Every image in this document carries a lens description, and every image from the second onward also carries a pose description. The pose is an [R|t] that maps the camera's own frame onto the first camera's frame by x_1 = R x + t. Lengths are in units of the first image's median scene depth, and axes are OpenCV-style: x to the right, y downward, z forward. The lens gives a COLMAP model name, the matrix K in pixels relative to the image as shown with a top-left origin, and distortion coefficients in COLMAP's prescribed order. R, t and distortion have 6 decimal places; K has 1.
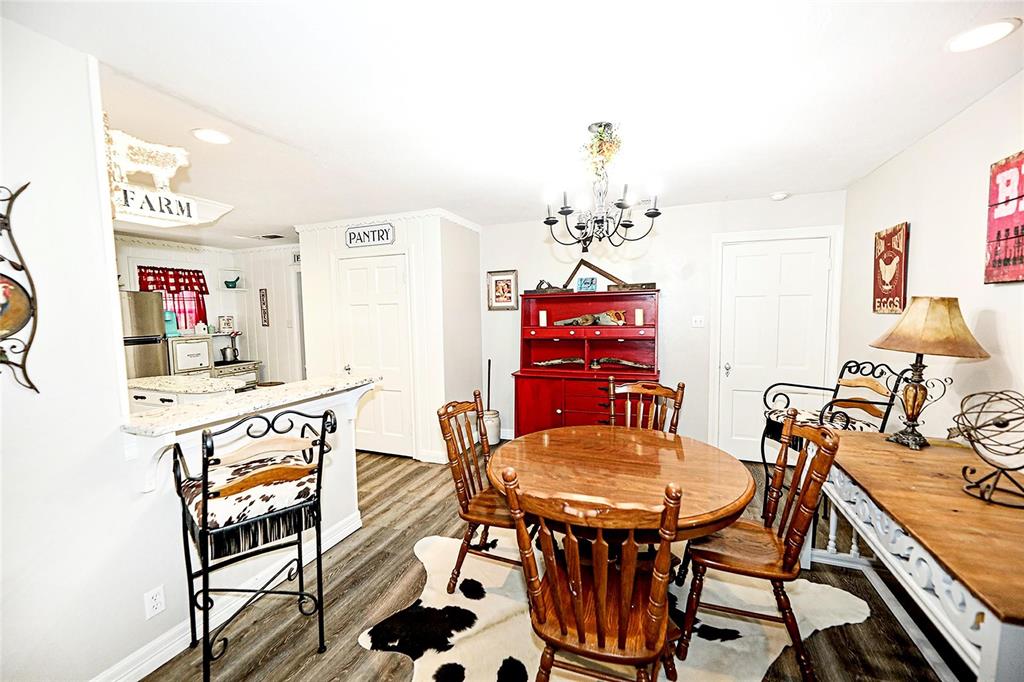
lens RADIAL K [[409.8, 0, 510.3], [0, 409.8, 342.0], [0, 0, 1]] dist [-0.002402, -0.000887]
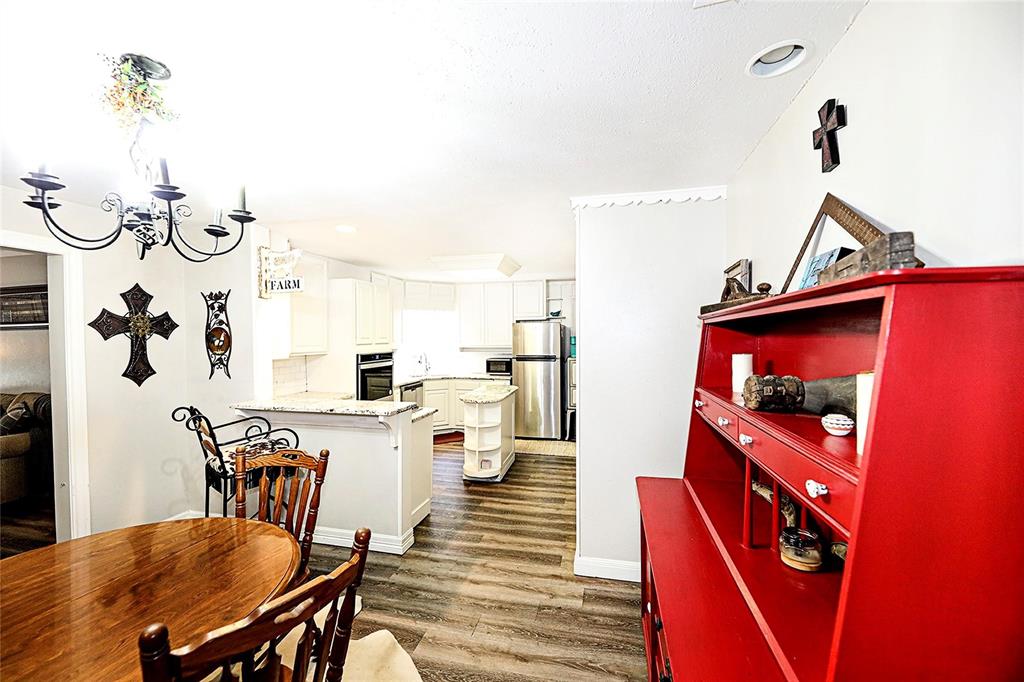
lens RADIAL K [[409.8, 0, 517.0], [0, 409.8, 339.9], [0, 0, 1]] dist [-0.002402, -0.000887]
pose [[0.147040, 0.024391, -0.988830, 0.364705], [-0.075160, 0.997081, 0.013419, -0.064964], [0.986271, 0.072347, 0.148445, 0.588806]]
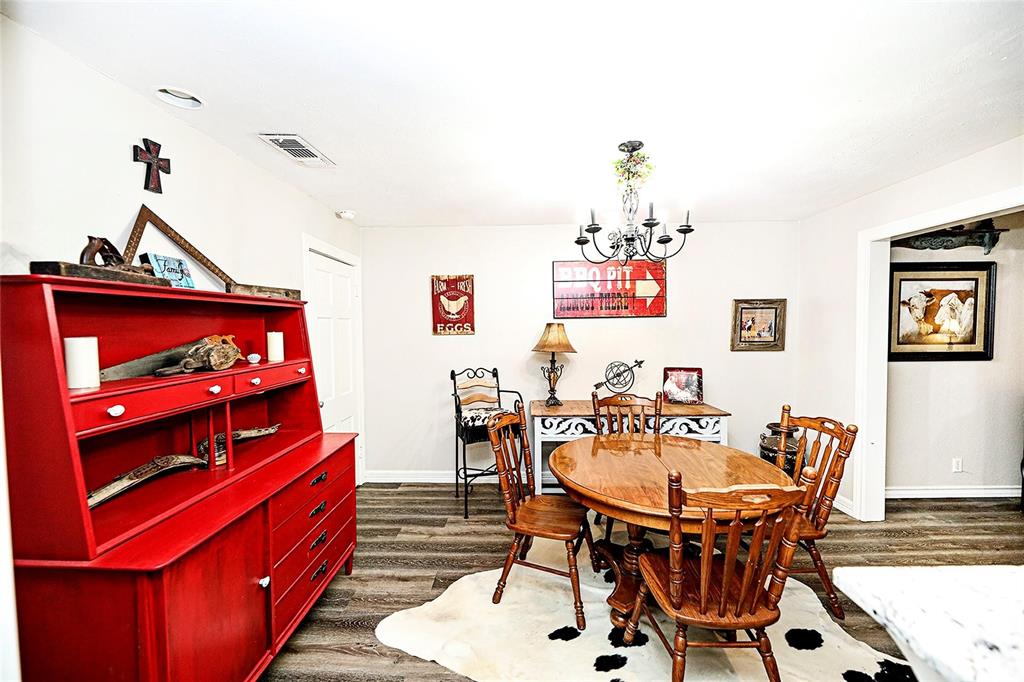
lens RADIAL K [[409.8, 0, 510.4], [0, 409.8, 342.9], [0, 0, 1]] dist [-0.002402, -0.000887]
pose [[-0.319878, -0.015313, 0.947335, -0.253613], [0.092688, 0.994568, 0.047373, -0.046475], [-0.942914, 0.102960, -0.316721, 0.651847]]
